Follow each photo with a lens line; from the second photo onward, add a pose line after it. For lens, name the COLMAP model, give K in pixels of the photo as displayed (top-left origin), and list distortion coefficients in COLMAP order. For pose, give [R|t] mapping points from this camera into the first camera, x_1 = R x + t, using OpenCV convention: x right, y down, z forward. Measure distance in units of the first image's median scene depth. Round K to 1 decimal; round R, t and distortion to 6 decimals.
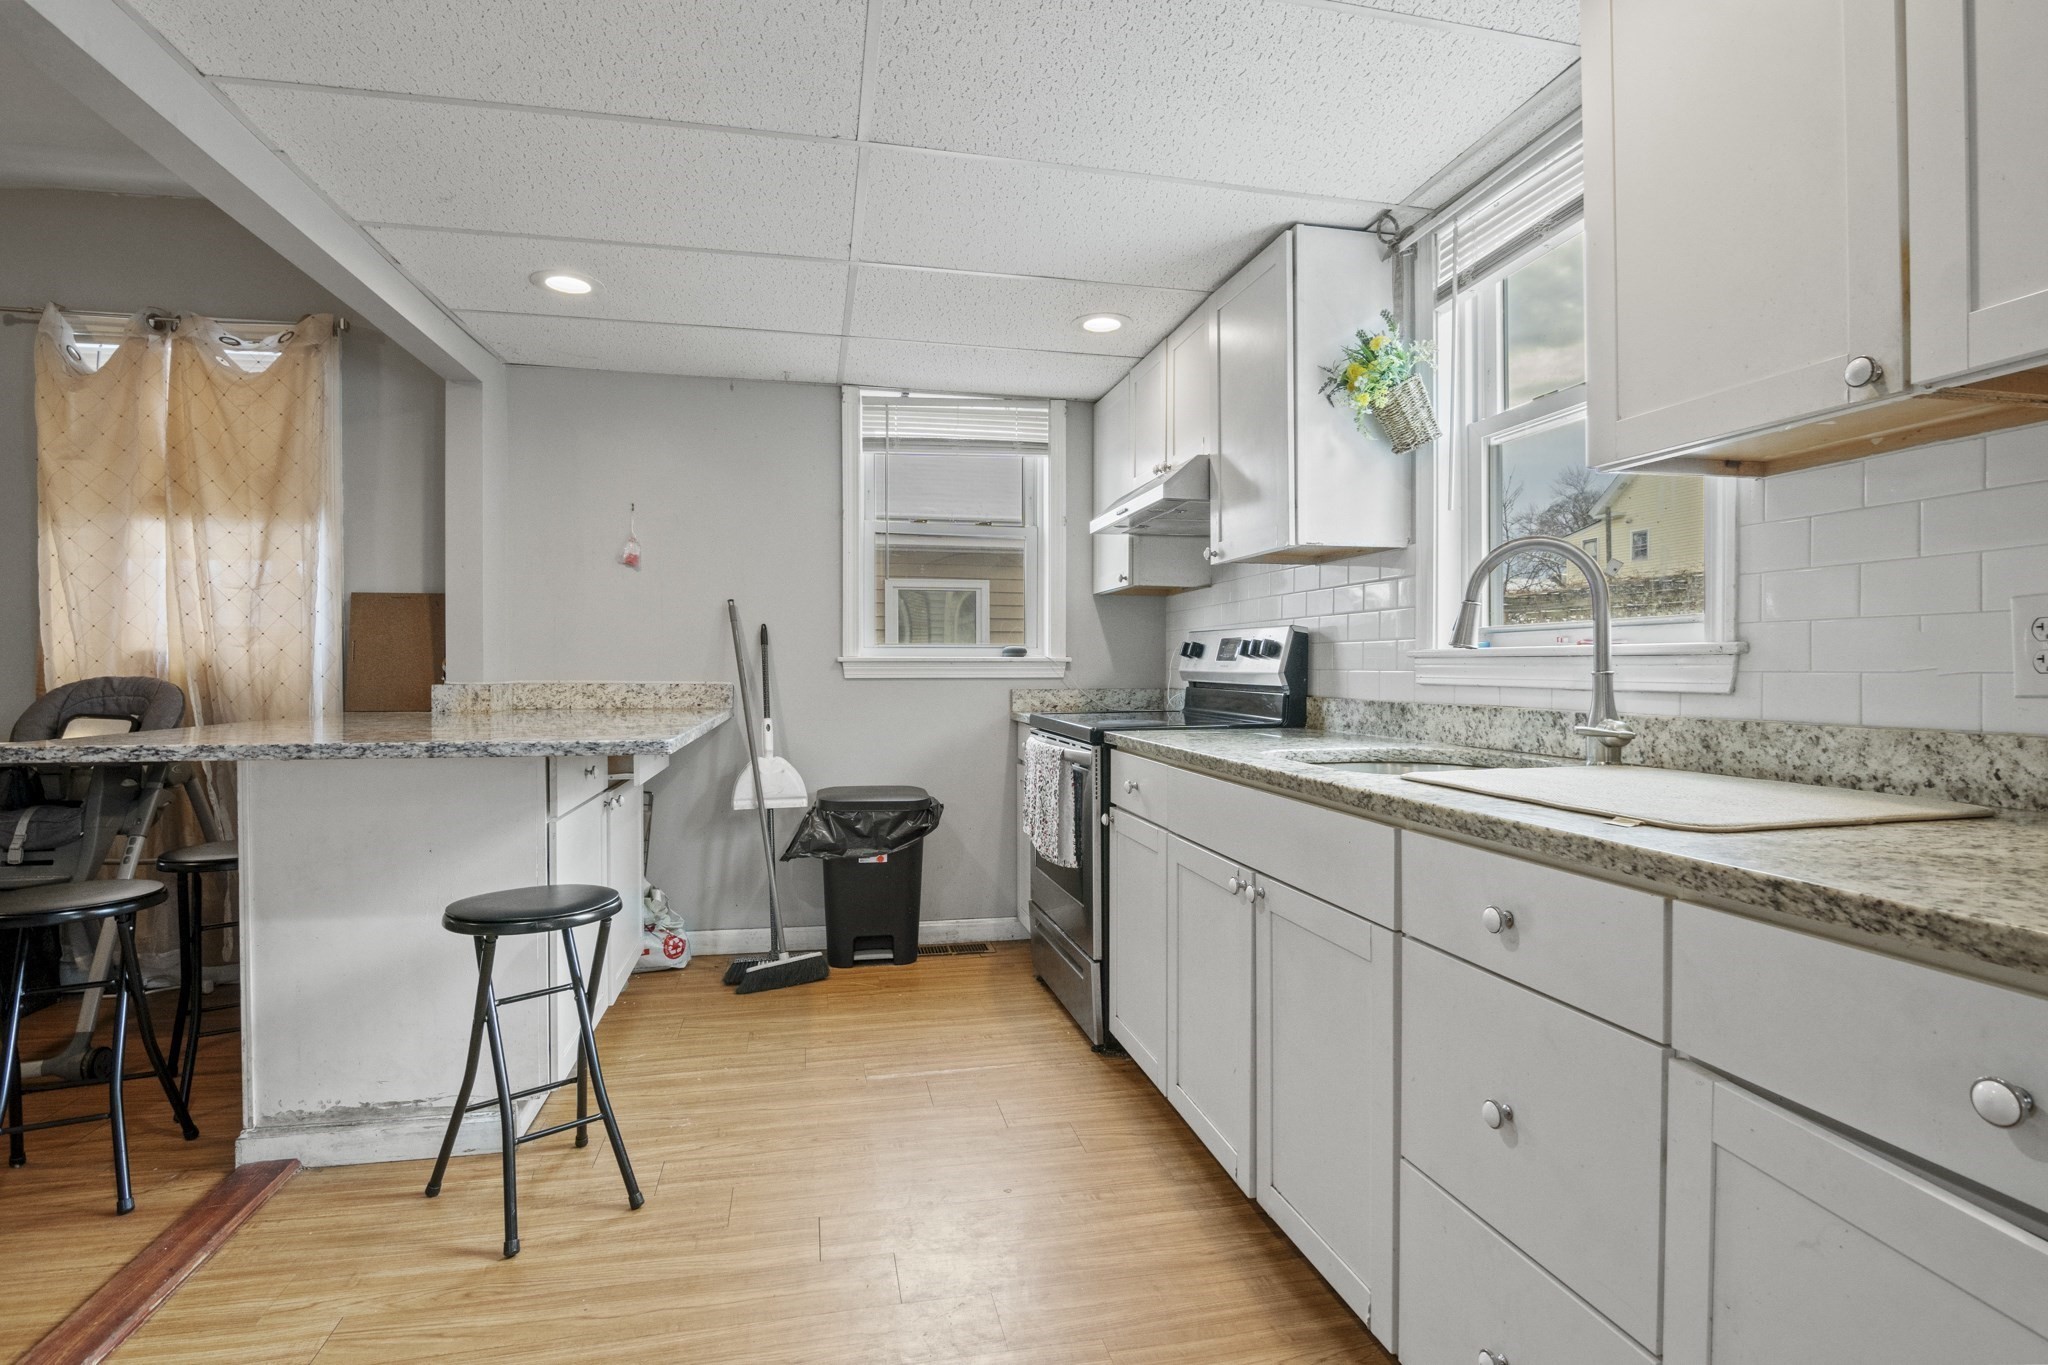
lens RADIAL K [[1013.3, 0, 1035.8], [0, 1013.3, 680.3], [0, 0, 1]] dist [-0.020375, 0.000020]
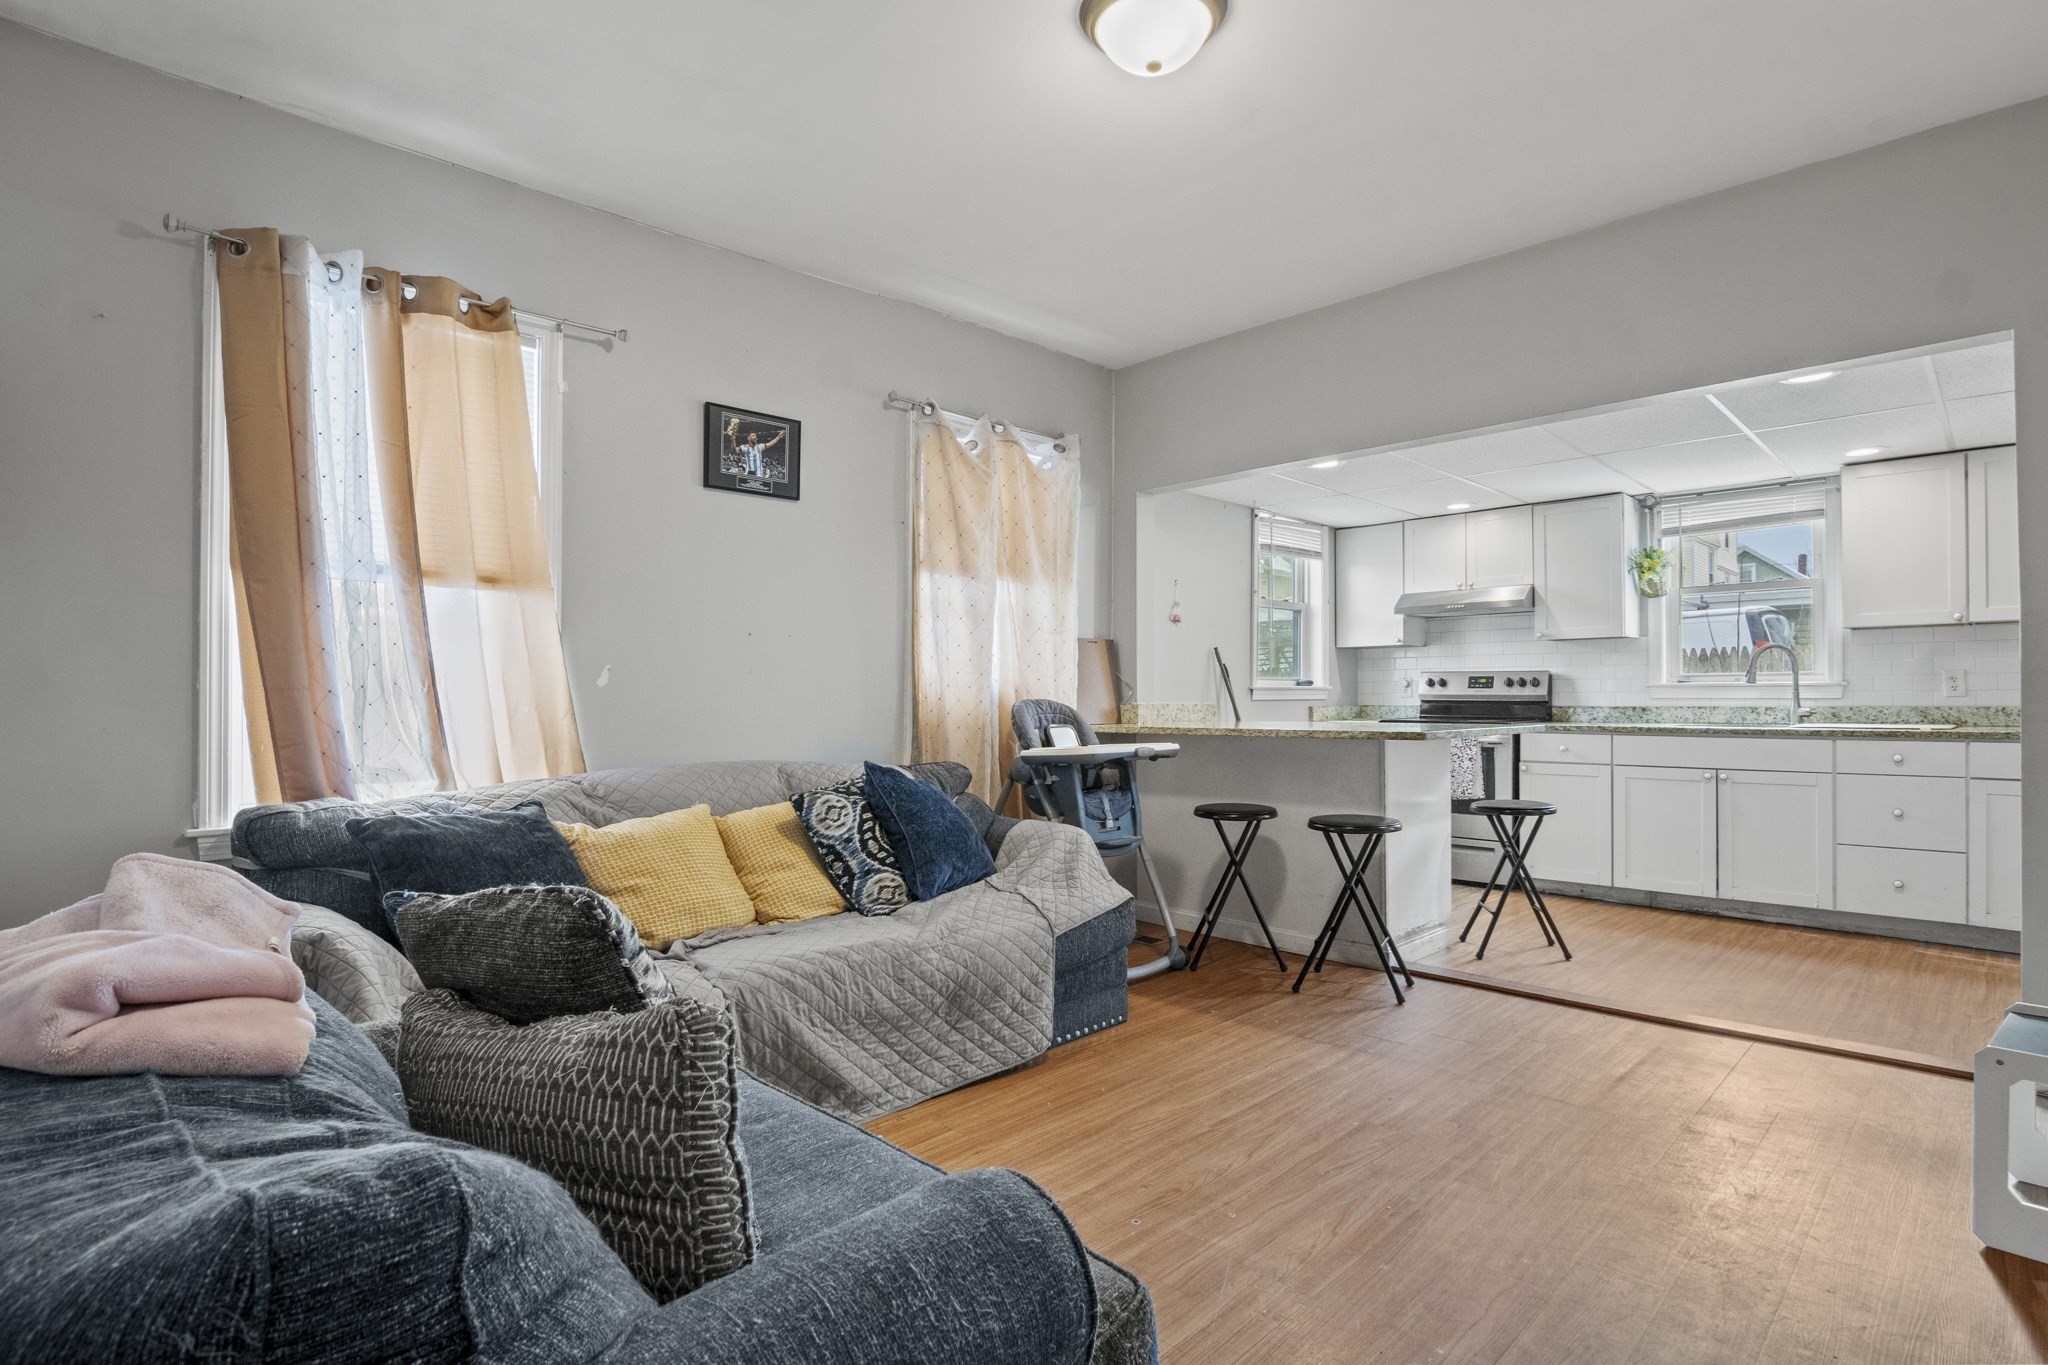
lens RADIAL K [[1028.7, 0, 1027.6], [0, 1028.7, 694.8], [0, 0, 1]] dist [-0.025722, -0.000256]
pose [[0.844467, -0.002592, 0.535601, -1.552968], [0.010894, 0.999865, -0.012339, 0.006615], [-0.535496, 0.016255, 0.844381, -0.146531]]
